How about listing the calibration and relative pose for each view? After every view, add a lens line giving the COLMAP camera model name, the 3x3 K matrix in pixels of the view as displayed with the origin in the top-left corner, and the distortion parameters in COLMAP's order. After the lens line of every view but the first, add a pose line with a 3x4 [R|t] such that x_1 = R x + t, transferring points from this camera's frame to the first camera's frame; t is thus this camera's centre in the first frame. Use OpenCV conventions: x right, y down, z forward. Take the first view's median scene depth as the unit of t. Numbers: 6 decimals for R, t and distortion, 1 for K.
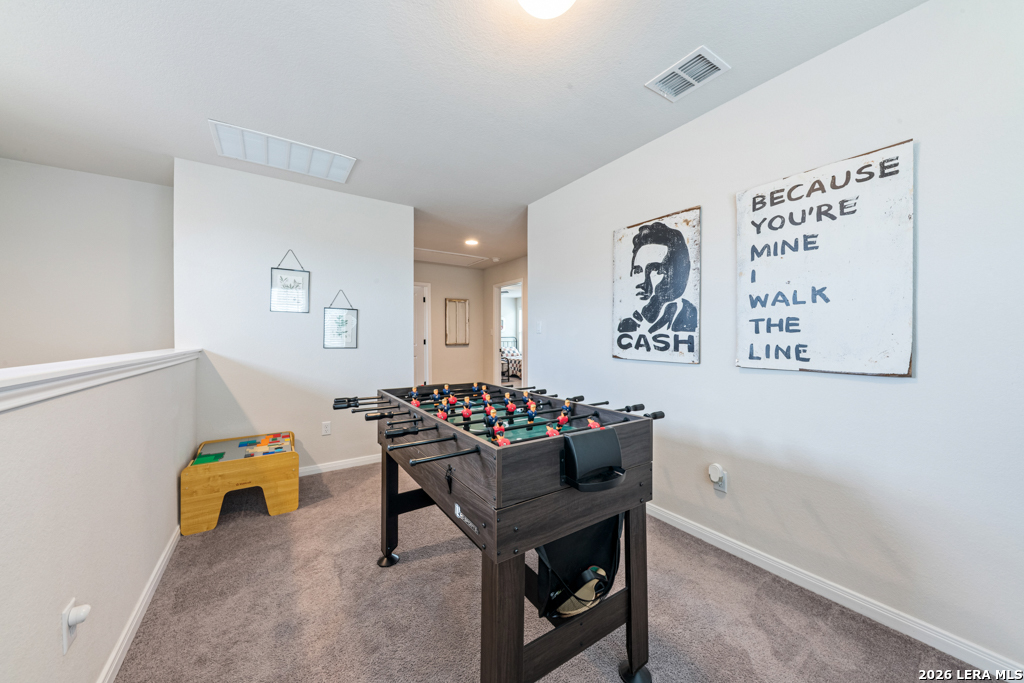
lens RADIAL K [[358.2, 0, 511.7], [0, 358.2, 340.5], [0, 0, 1]] dist [-0.000025, -0.000045]
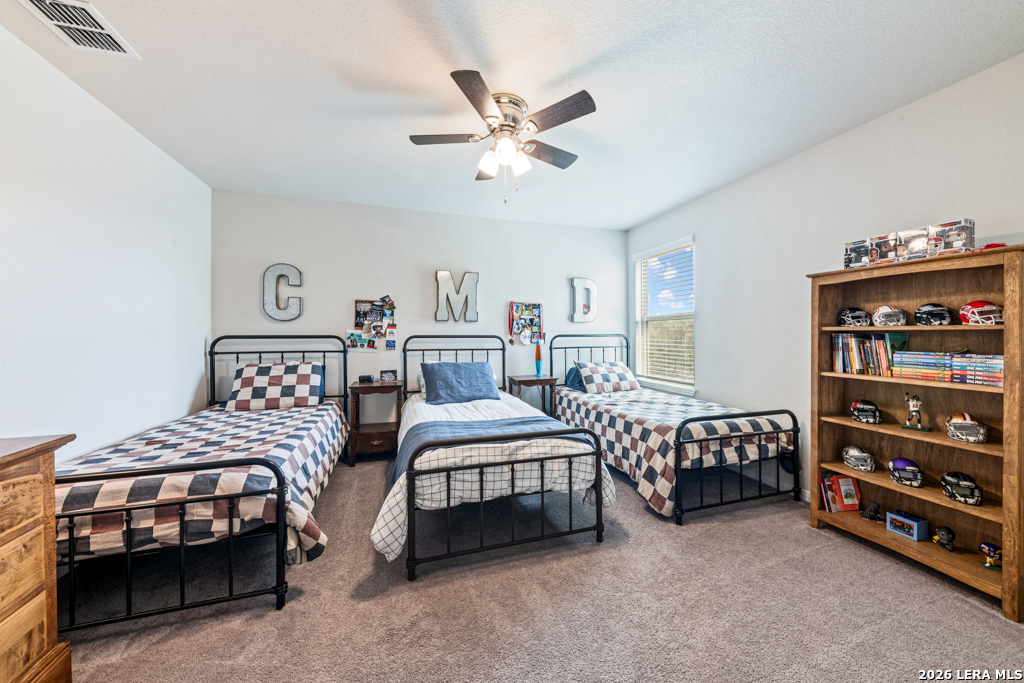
lens RADIAL K [[358.2, 0, 512.6], [0, 358.2, 337.9], [0, 0, 1]] dist [-0.000025, -0.000045]
pose [[0.961861, 0.002414, -0.273529, -0.000264], [-0.000448, 0.999974, 0.007250, -0.009344], [0.273539, -0.006851, 0.961836, 0.673812]]
